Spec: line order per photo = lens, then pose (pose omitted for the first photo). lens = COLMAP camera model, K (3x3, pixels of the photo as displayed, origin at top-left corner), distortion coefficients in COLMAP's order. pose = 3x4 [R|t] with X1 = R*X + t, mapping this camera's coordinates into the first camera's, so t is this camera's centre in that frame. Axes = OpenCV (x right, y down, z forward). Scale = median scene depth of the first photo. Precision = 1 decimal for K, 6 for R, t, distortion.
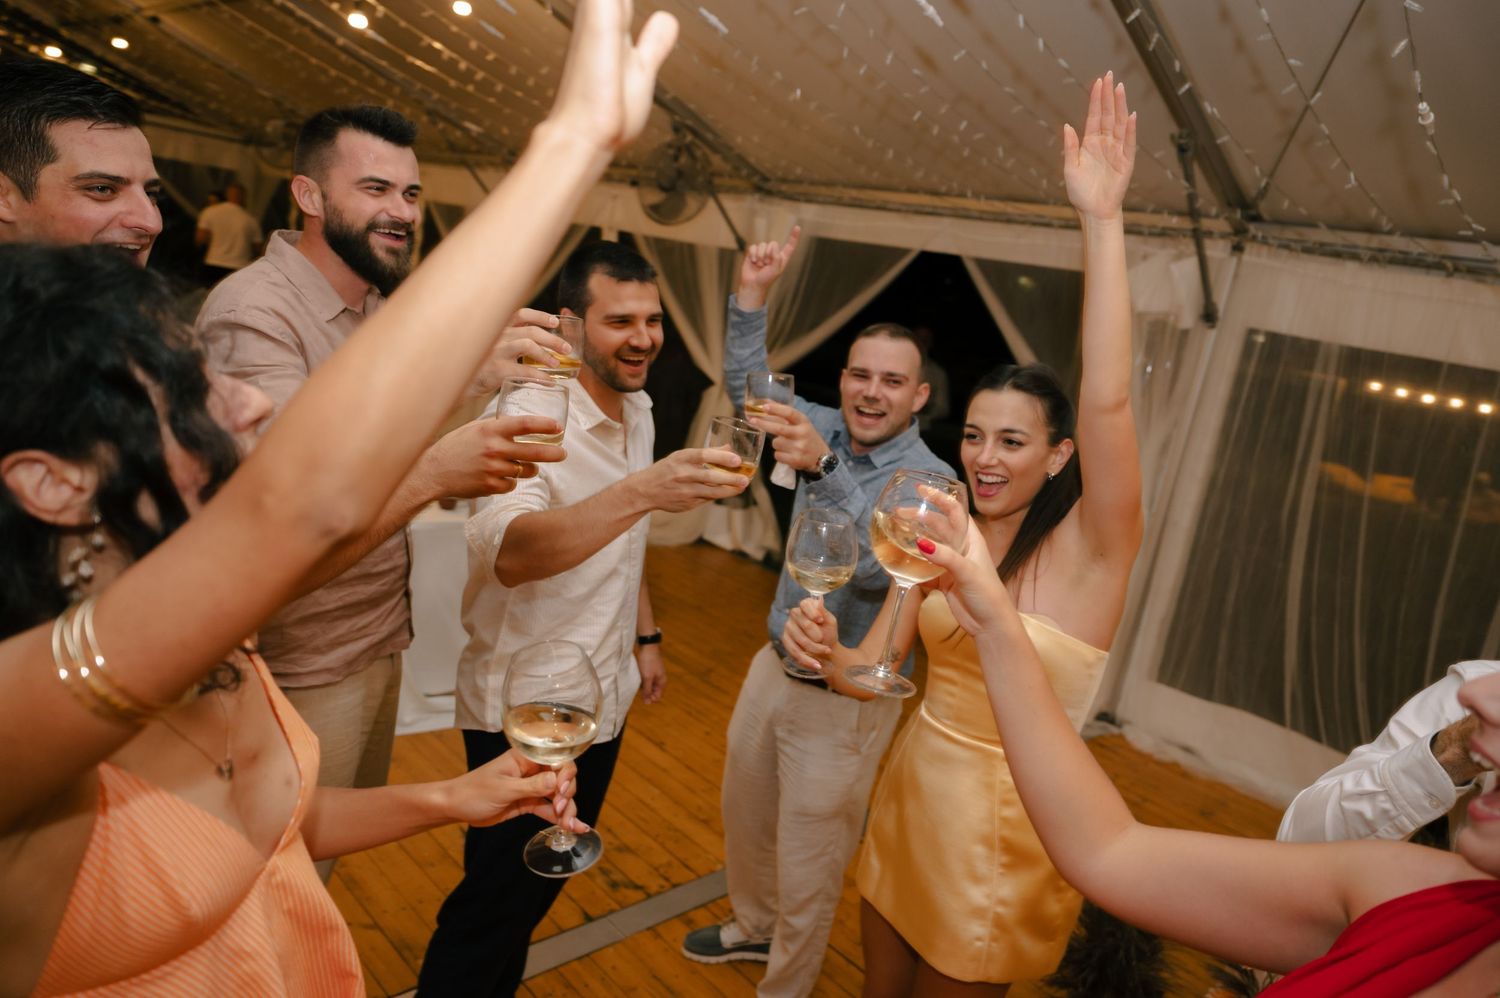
lens RADIAL K [[1020.6, 0, 757.1], [0, 1020.6, 513.4], [0, 0, 1]] dist [0.006314, -0.002969]
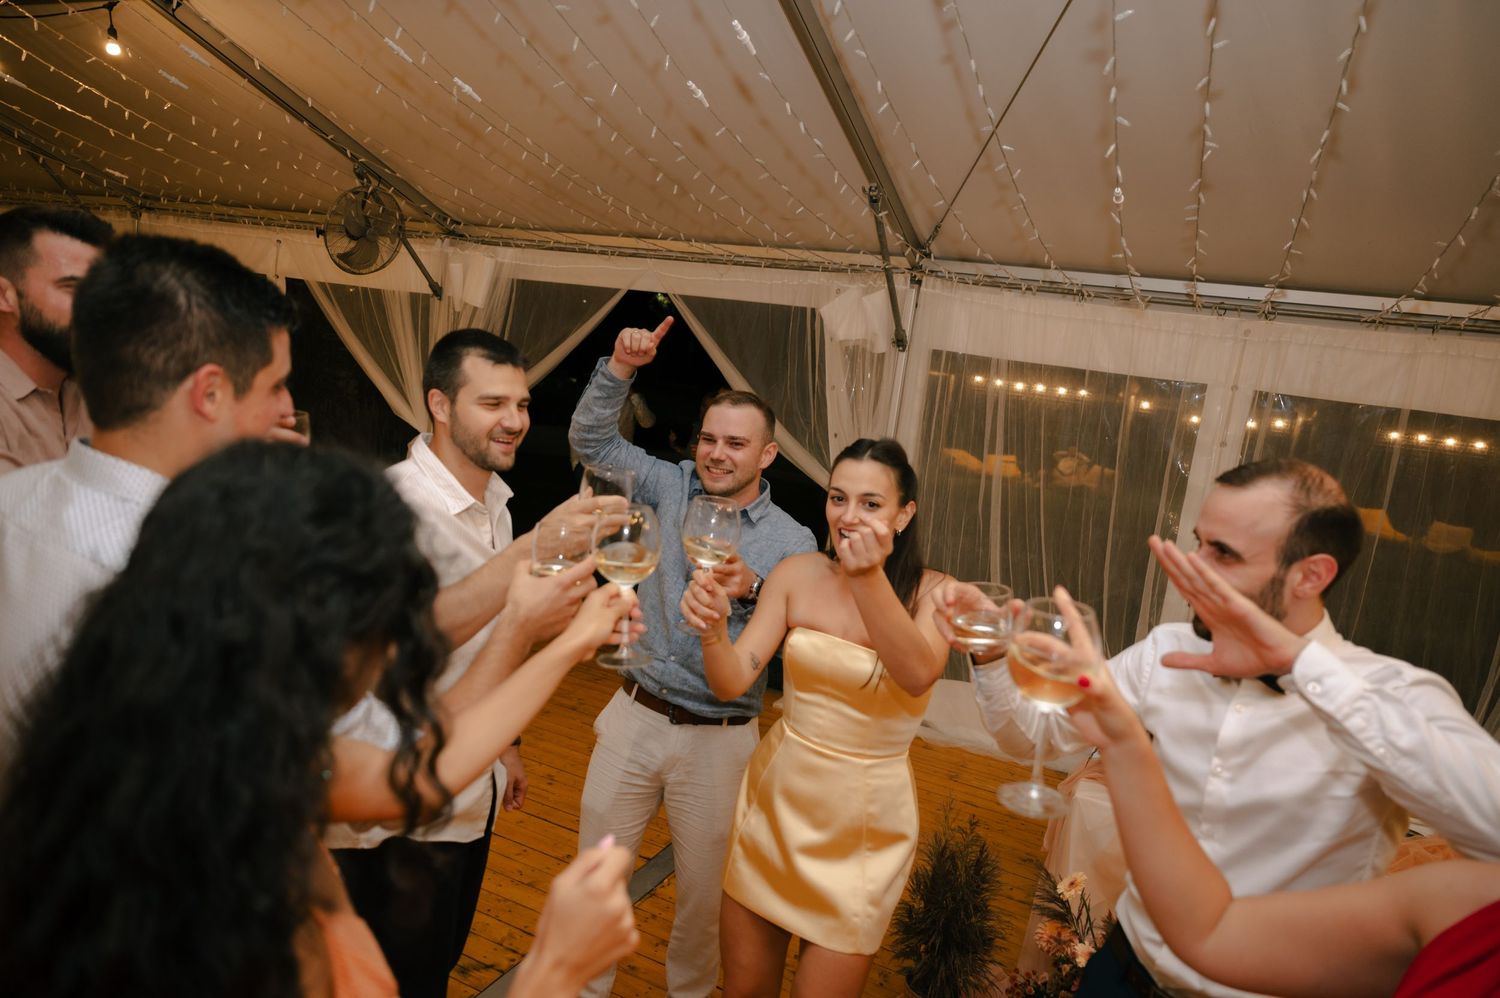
lens RADIAL K [[1020.6, 0, 751.8], [0, 1020.6, 501.3], [0, 0, 1]] dist [0.006314, -0.002969]
pose [[0.939689, -0.109714, 0.323955, -0.099754], [0.118963, 0.992859, -0.008823, -0.024675], [-0.320674, 0.046830, 0.946031, -0.015996]]
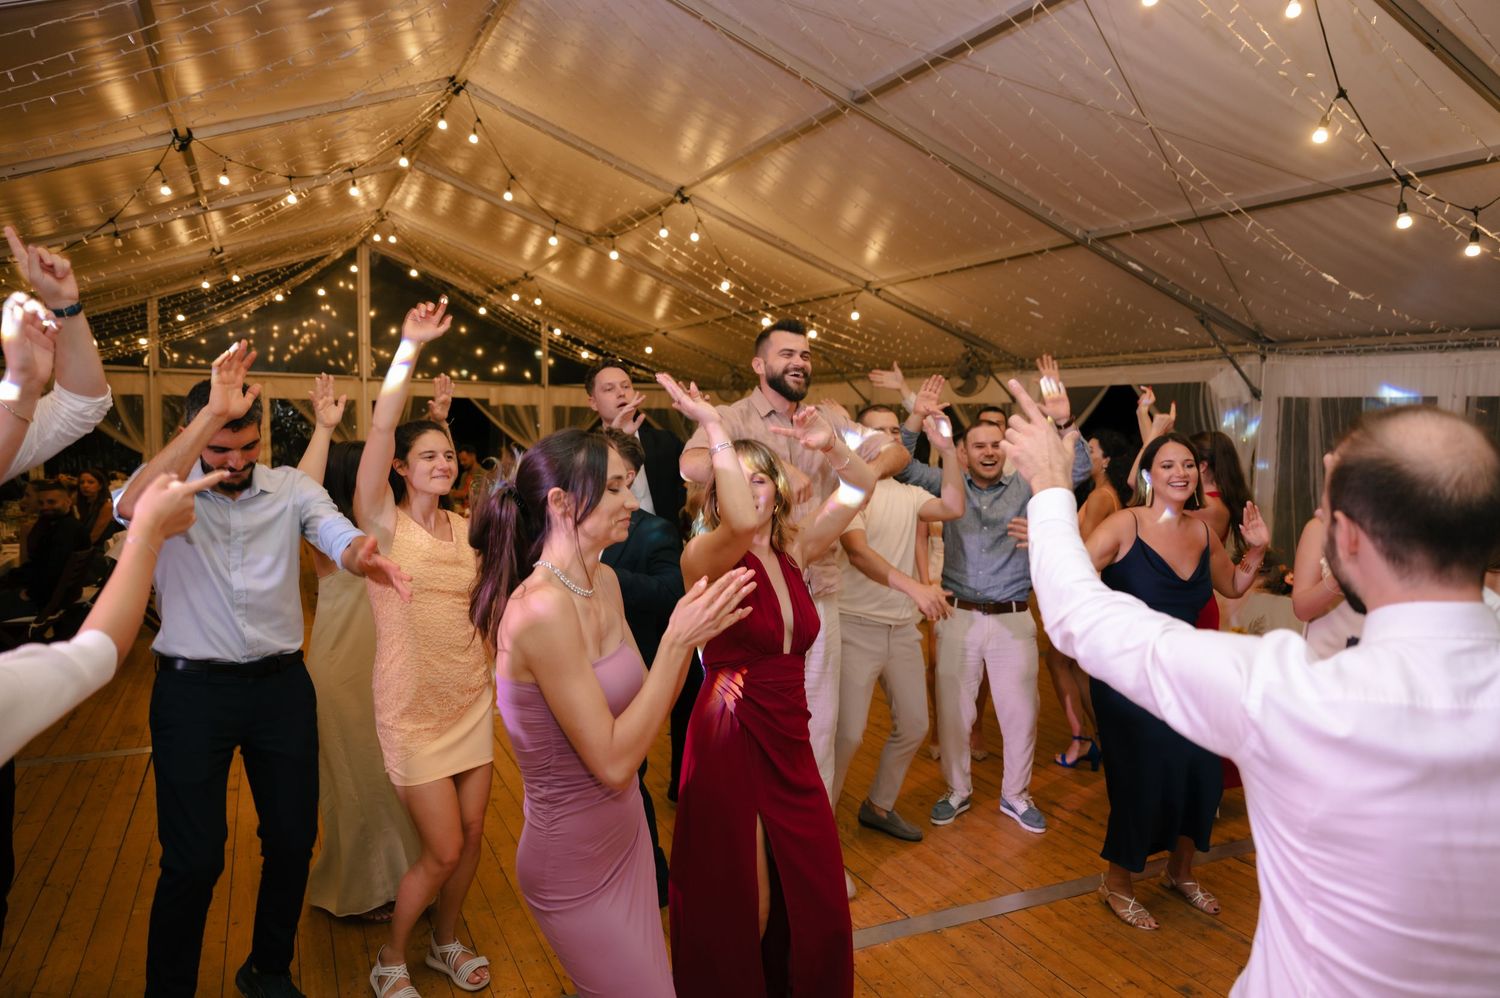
lens RADIAL K [[1020.6, 0, 751.5], [0, 1020.6, 510.1], [0, 0, 1]] dist [0.006314, -0.002969]
pose [[0.934692, -0.139766, -0.326828, 0.154849], [0.084131, 0.980314, -0.178622, 0.272299], [0.345359, 0.139460, 0.928051, -1.032135]]
